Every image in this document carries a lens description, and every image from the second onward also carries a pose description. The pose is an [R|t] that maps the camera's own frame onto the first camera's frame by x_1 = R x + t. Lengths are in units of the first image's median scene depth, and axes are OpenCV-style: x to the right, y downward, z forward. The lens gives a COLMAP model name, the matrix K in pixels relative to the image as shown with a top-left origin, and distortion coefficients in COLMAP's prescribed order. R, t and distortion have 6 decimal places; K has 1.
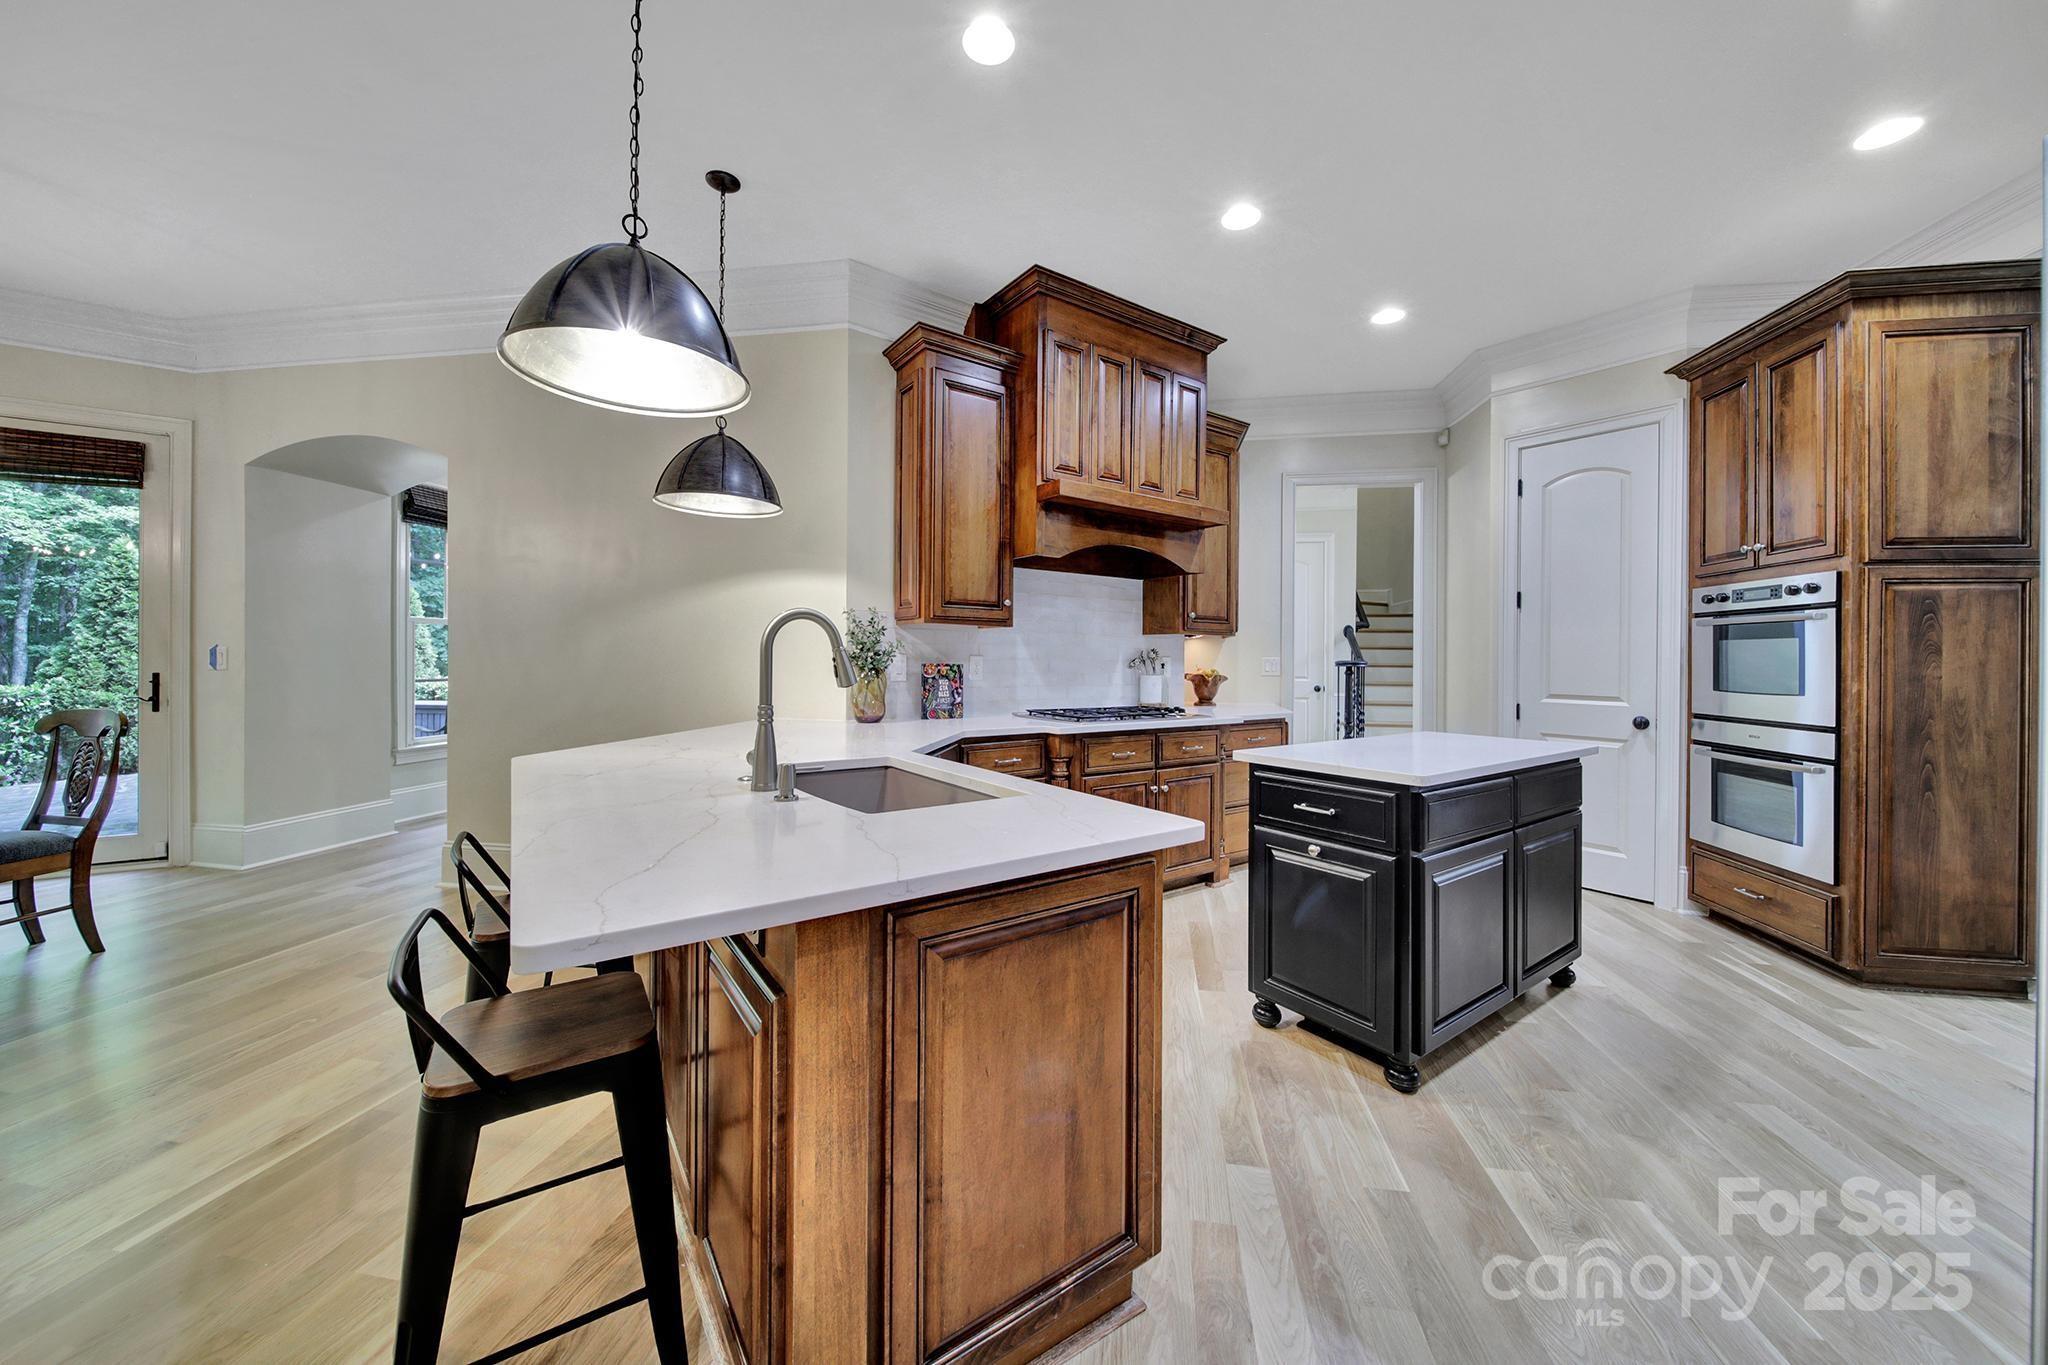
lens RADIAL K [[717.2, 0, 1031.9], [0, 717.2, 664.0], [0, 0, 1]] dist [0.000275, 0.000011]
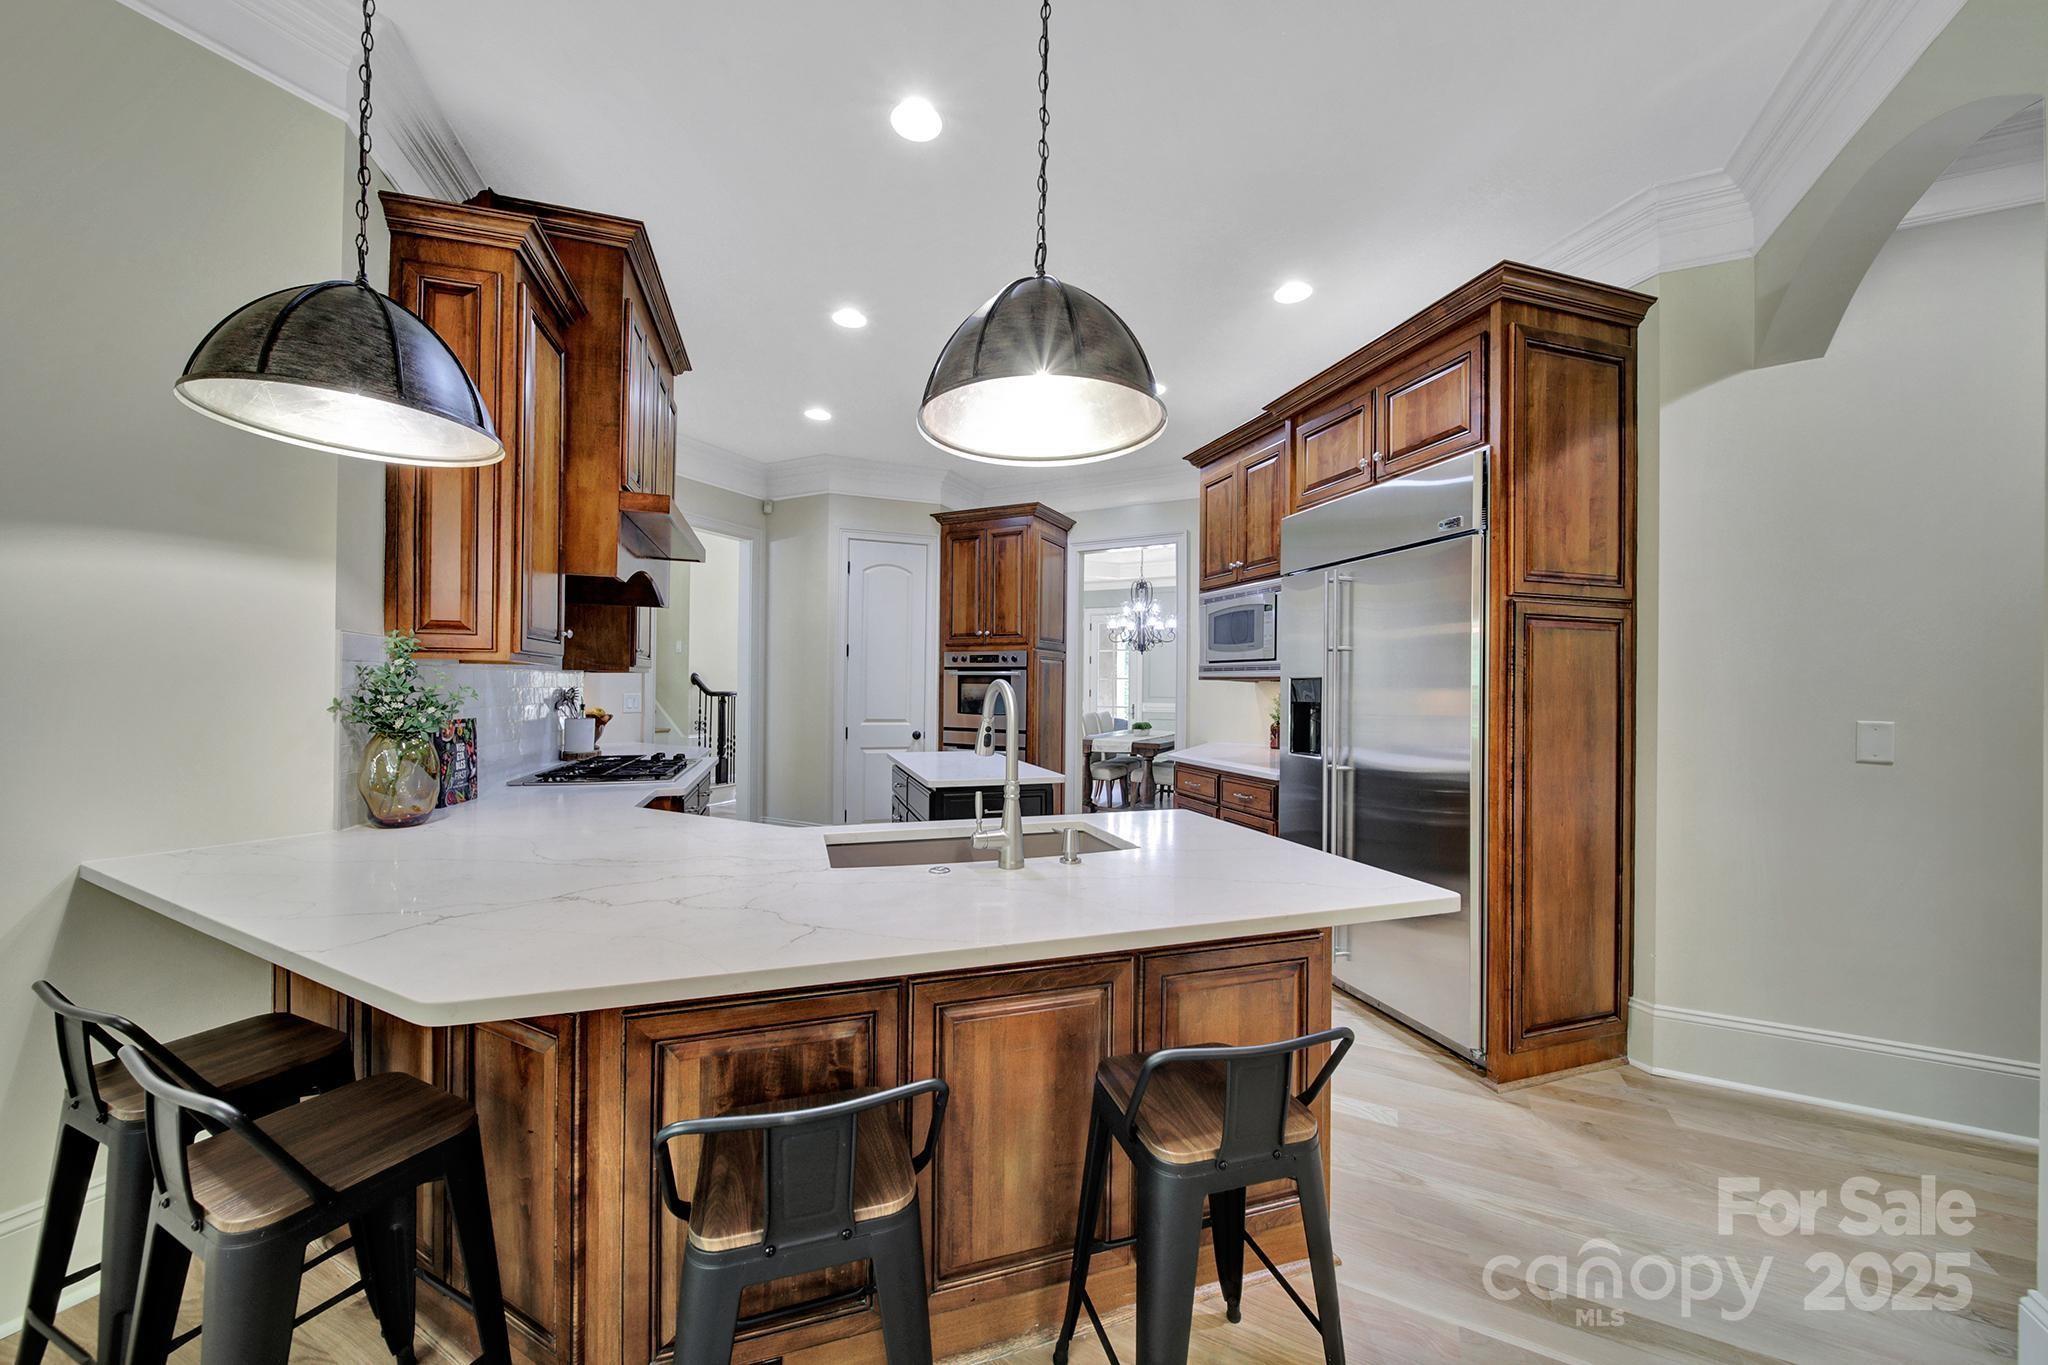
lens RADIAL K [[720.2, 0, 1024.0], [0, 720.2, 682.5], [0, 0, 1]] dist [0.001262, 0.000094]
pose [[0.316663, -0.000787, 0.948538, -0.593078], [-0.002983, 0.999994, 0.001826, -0.037704], [-0.948533, -0.003407, 0.316659, 0.299225]]
